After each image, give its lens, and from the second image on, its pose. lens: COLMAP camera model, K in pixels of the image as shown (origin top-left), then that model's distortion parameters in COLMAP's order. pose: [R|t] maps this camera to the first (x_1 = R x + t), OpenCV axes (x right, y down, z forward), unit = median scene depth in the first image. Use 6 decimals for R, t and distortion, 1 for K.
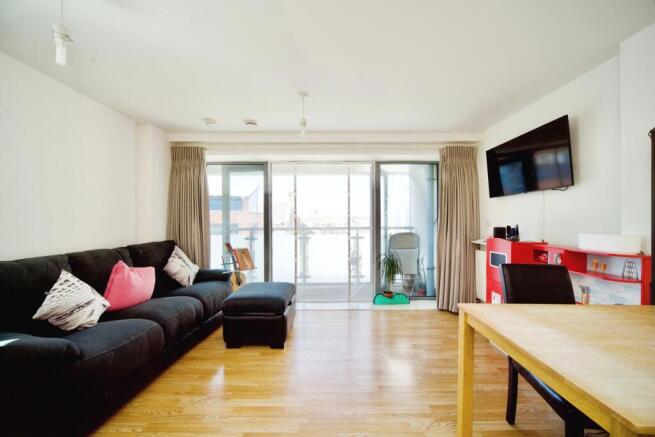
lens RADIAL K [[238.3, 0, 327.5], [0, 238.3, 218.5], [0, 0, 1]] dist [-0.001031, -0.000045]
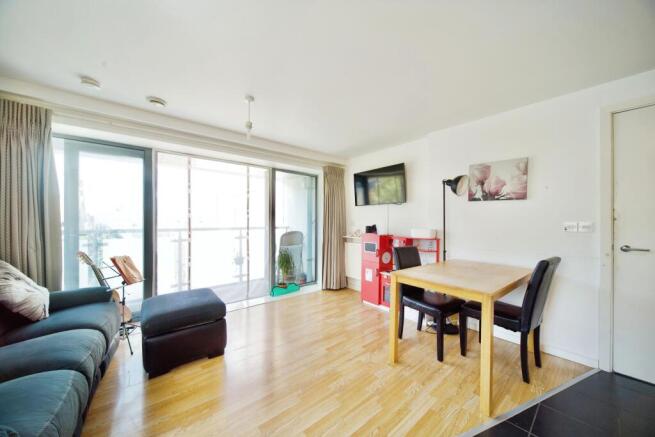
lens RADIAL K [[227.5, 0, 327.5], [0, 227.5, 218.5], [0, 0, 1]] dist [0.000046, -0.000114]
pose [[0.778836, 0.012595, 0.627101, -0.307345], [-0.011729, 0.999916, -0.005515, -0.000683], [-0.627118, -0.003060, 0.778918, 0.017088]]
